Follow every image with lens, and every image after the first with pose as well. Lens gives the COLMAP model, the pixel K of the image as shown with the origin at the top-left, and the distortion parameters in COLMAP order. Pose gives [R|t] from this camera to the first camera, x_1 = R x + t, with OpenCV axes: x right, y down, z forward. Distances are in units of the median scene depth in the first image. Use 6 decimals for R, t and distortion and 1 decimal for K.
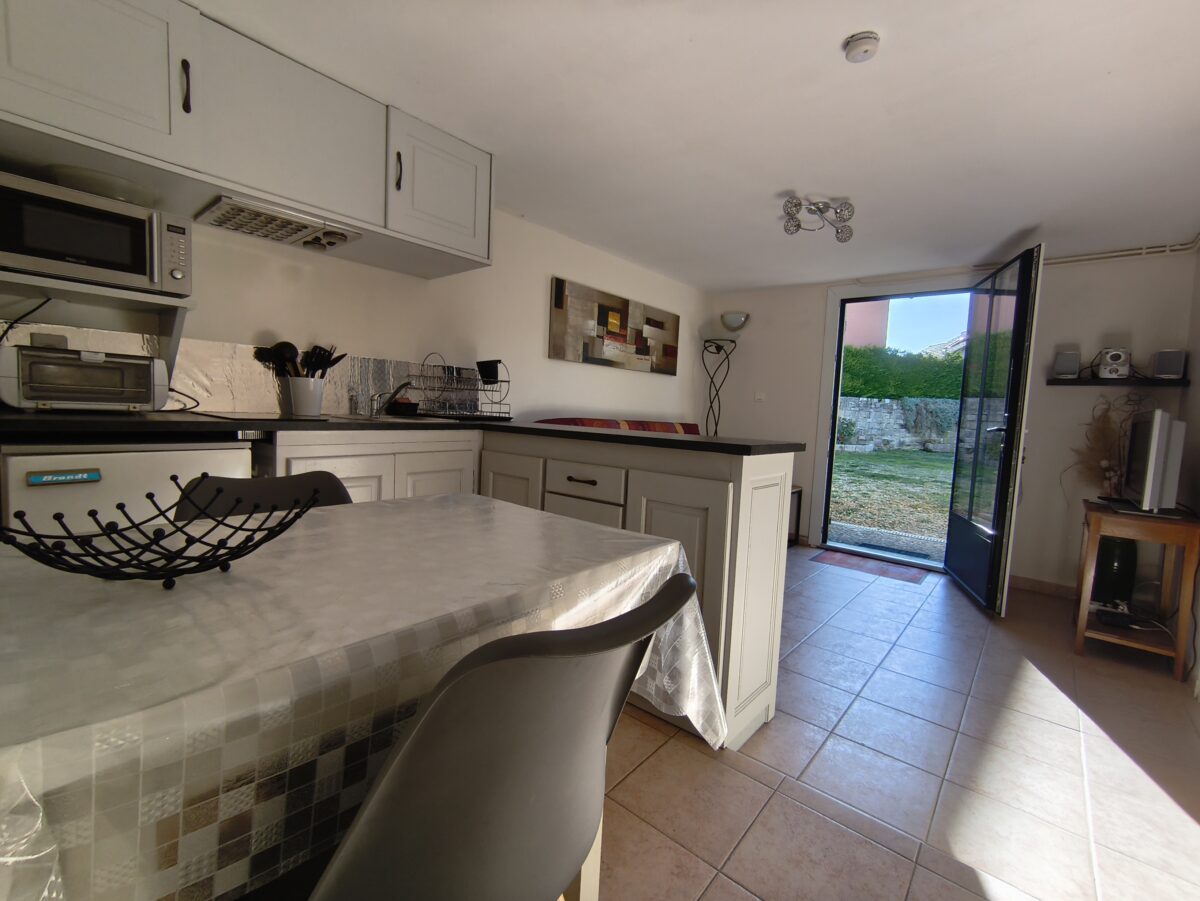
lens RADIAL K [[525.6, 0, 600.6], [0, 525.6, 449.5], [0, 0, 1]] dist [-0.003875, -0.000094]
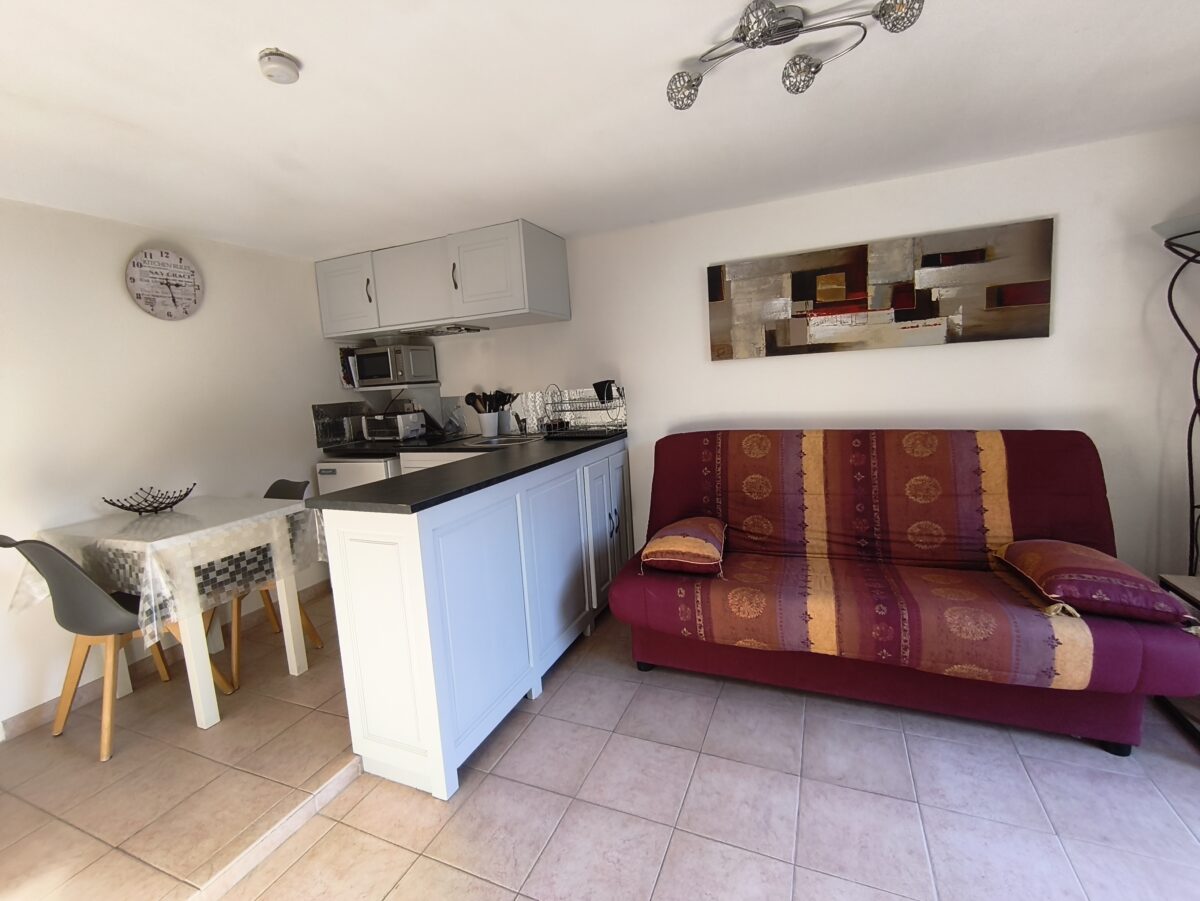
lens RADIAL K [[525.6, 0, 602.2], [0, 525.6, 450.2], [0, 0, 1]] dist [-0.003875, -0.000094]
pose [[0.301867, 0.068381, -0.950895, 0.619543], [0.005371, 0.997286, 0.073423, -0.081169], [0.953335, -0.027271, 0.300680, 0.501092]]
